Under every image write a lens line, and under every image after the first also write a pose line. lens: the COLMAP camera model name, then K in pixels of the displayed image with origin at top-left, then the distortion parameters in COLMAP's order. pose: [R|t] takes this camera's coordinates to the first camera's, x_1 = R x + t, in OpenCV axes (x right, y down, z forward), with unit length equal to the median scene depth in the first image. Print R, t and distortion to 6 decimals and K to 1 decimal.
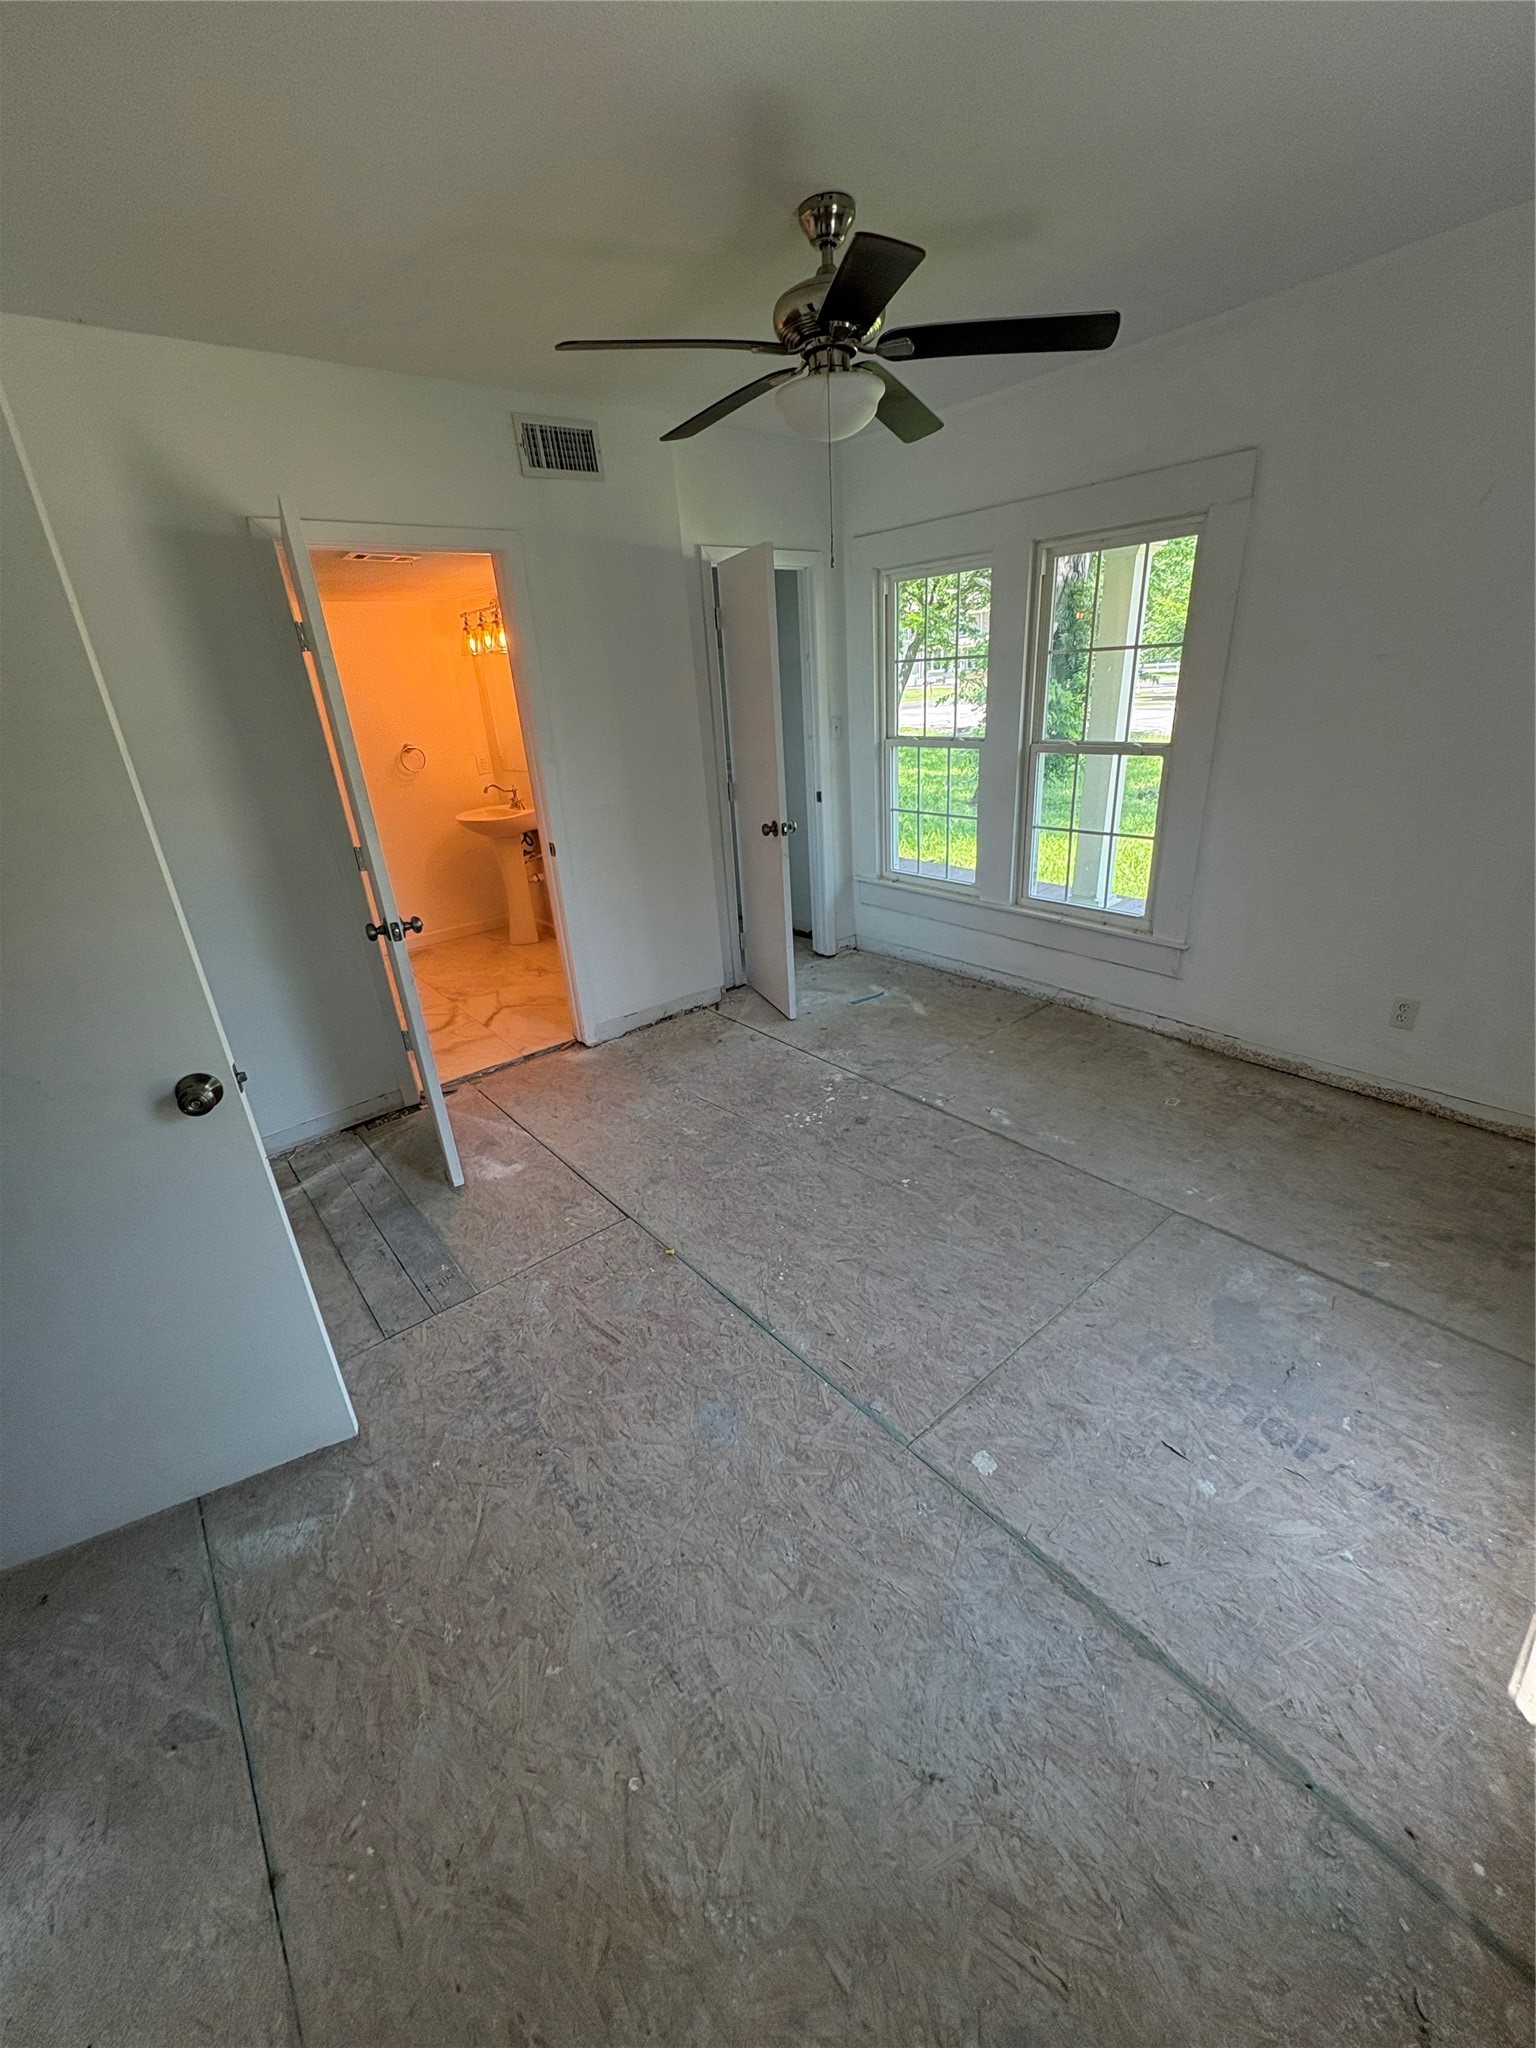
lens RADIAL K [[813.2, 0, 770.3], [0, 813.2, 1026.0], [0, 0, 1]] dist [-0.002871, 0.000254]
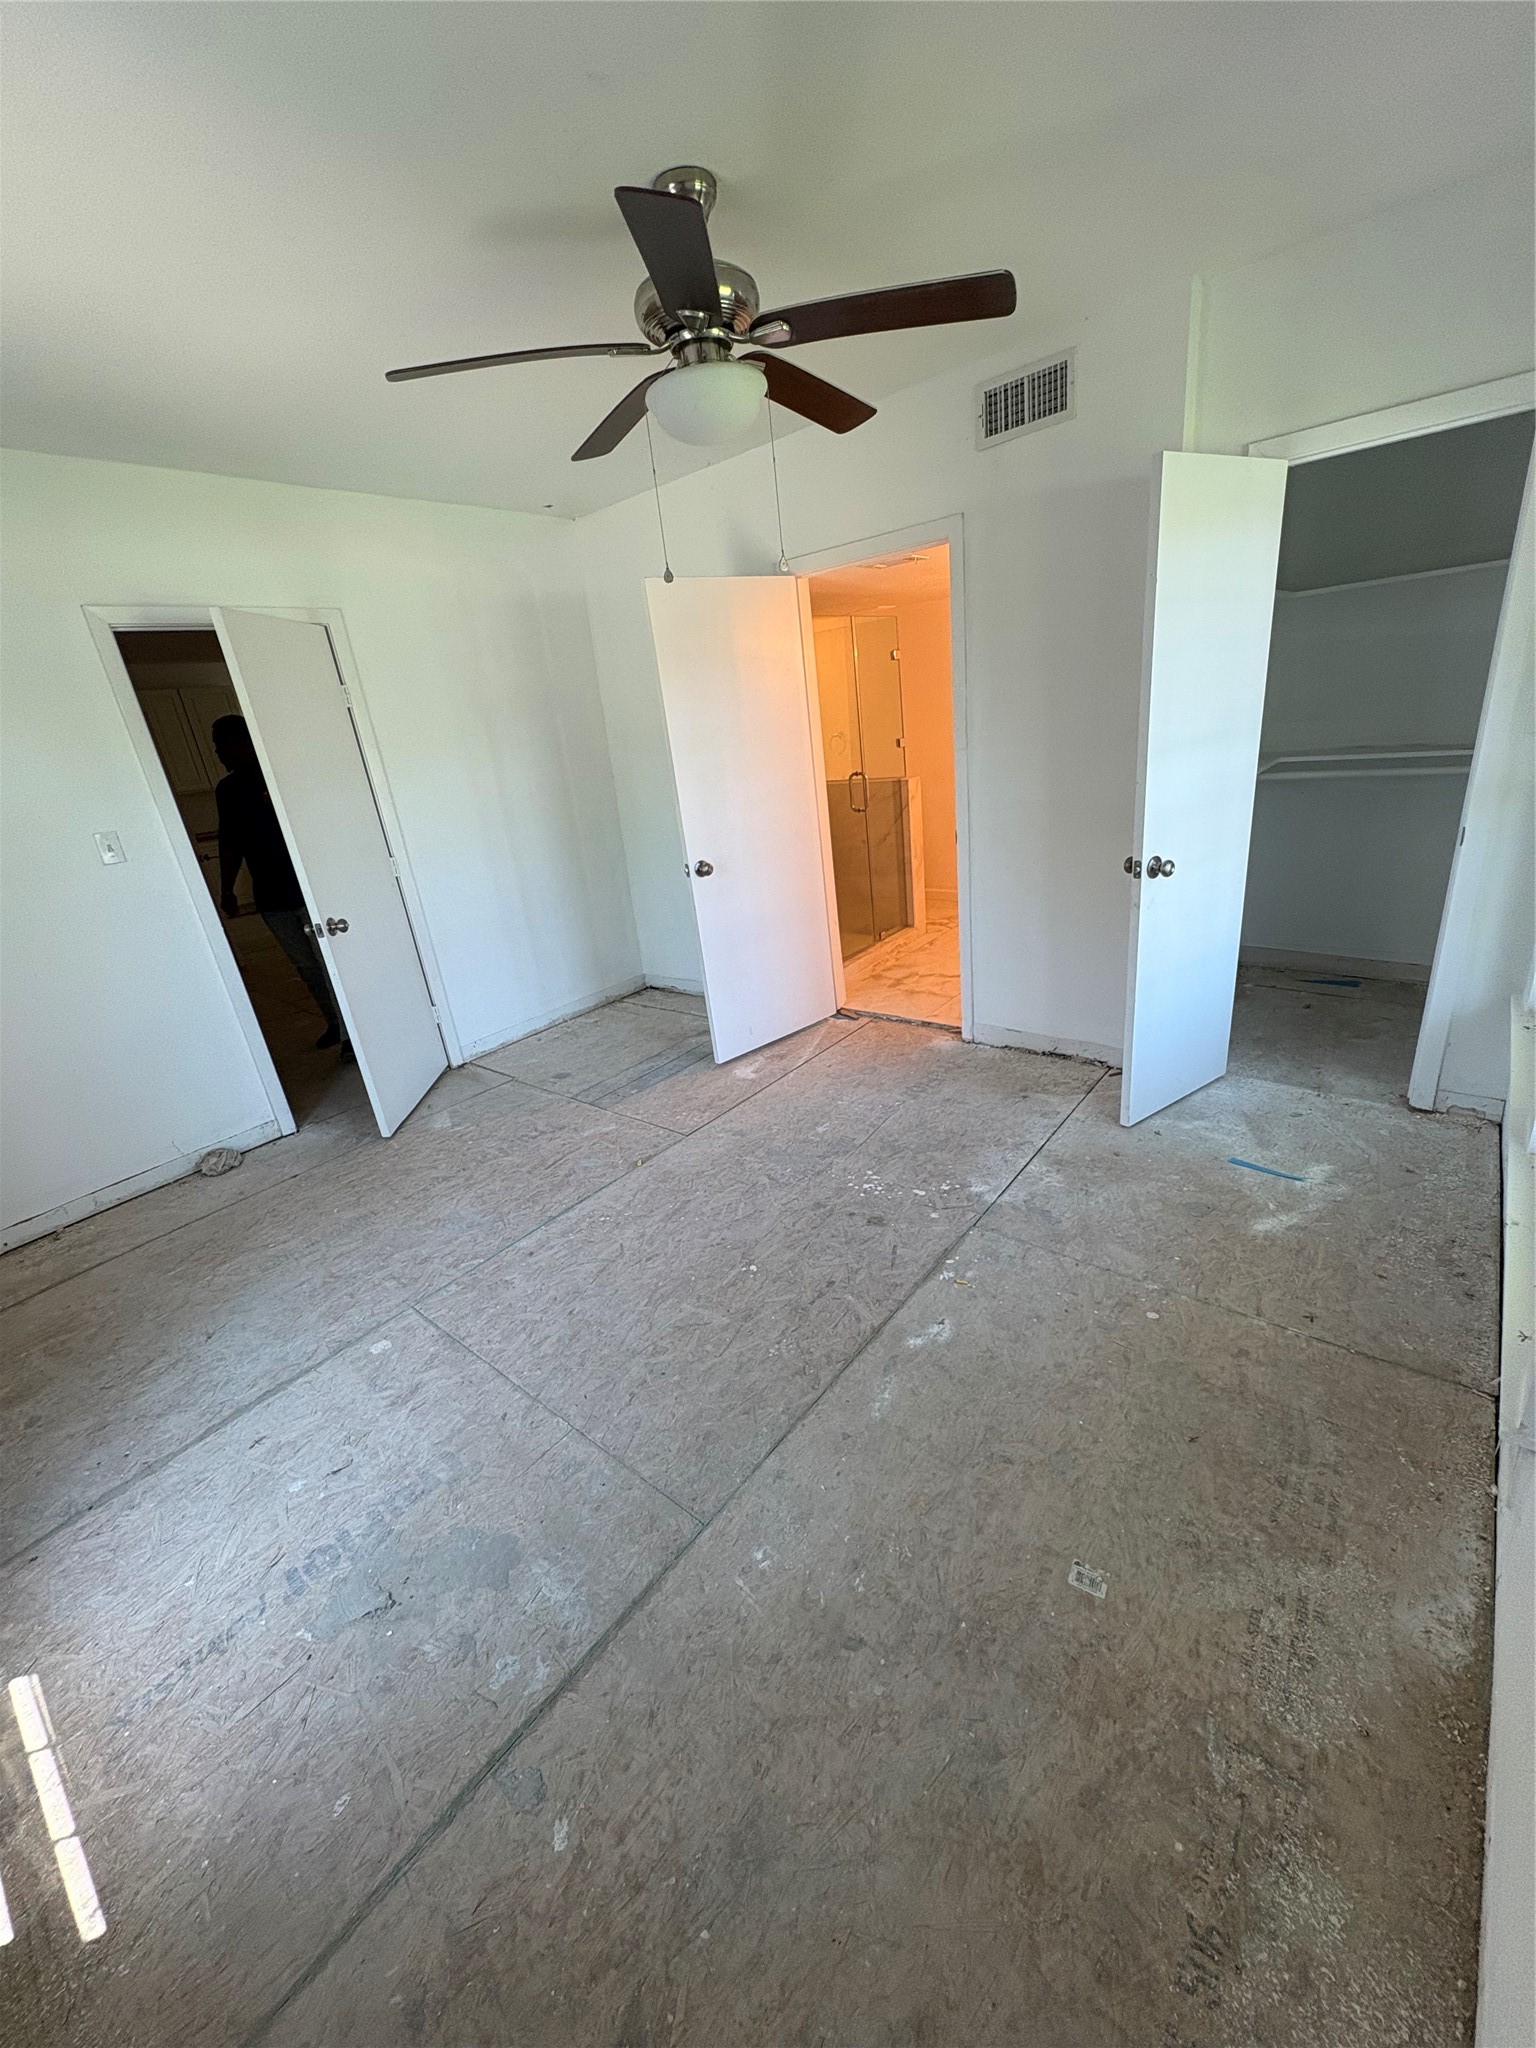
lens RADIAL K [[813.2, 0, 770.3], [0, 813.2, 1026.0], [0, 0, 1]] dist [-0.002871, 0.000254]
pose [[0.192926, 0.392393, -0.899337, 0.951736], [-0.296539, 0.897014, 0.327766, -0.379087], [0.935331, 0.203454, 0.289417, 0.772712]]
